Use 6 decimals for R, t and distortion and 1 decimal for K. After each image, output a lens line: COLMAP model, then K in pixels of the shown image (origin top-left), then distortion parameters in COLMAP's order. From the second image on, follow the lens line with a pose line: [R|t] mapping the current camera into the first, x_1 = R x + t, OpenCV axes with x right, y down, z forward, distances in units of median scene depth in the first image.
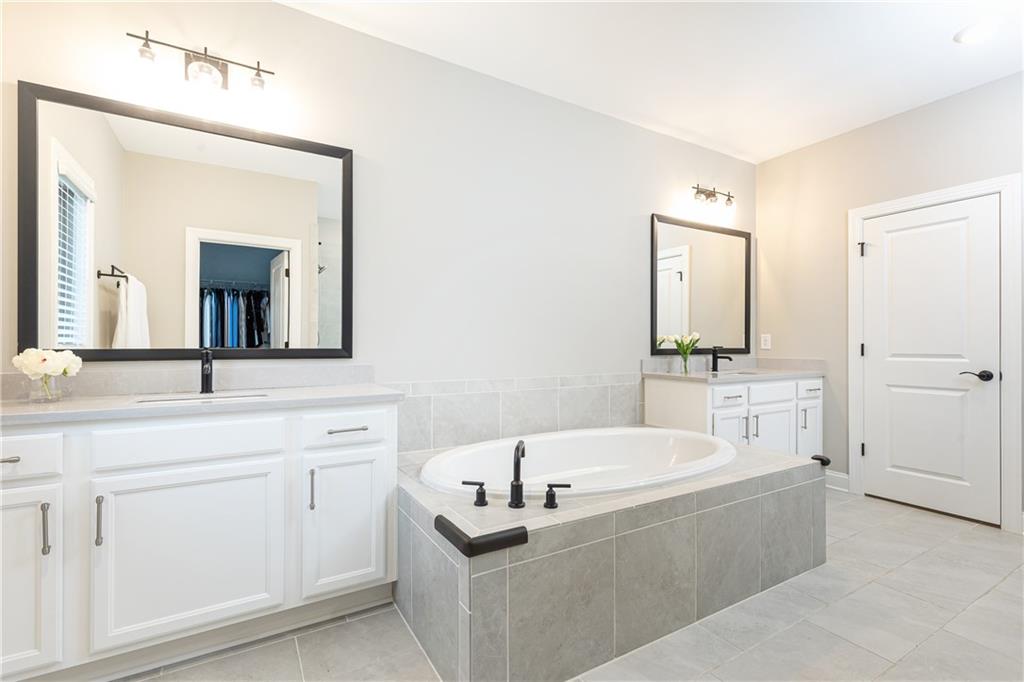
lens RADIAL K [[464.9, 0, 506.7], [0, 464.9, 342.9], [0, 0, 1]] dist [0.002015, 0.000405]
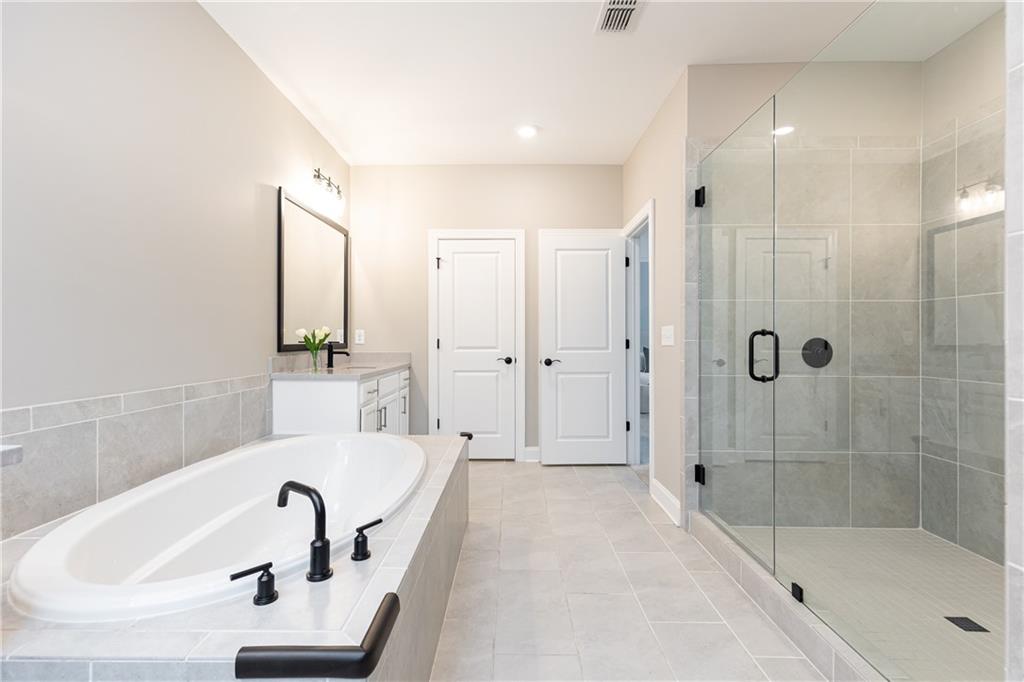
lens RADIAL K [[462.9, 0, 515.3], [0, 462.9, 337.9], [0, 0, 1]] dist [0.013629, 0.000147]
pose [[0.518187, 0.002718, 0.855263, -0.196602], [-0.002308, 0.999996, -0.001779, 0.001011], [-0.855264, -0.001052, 0.518191, 0.190791]]
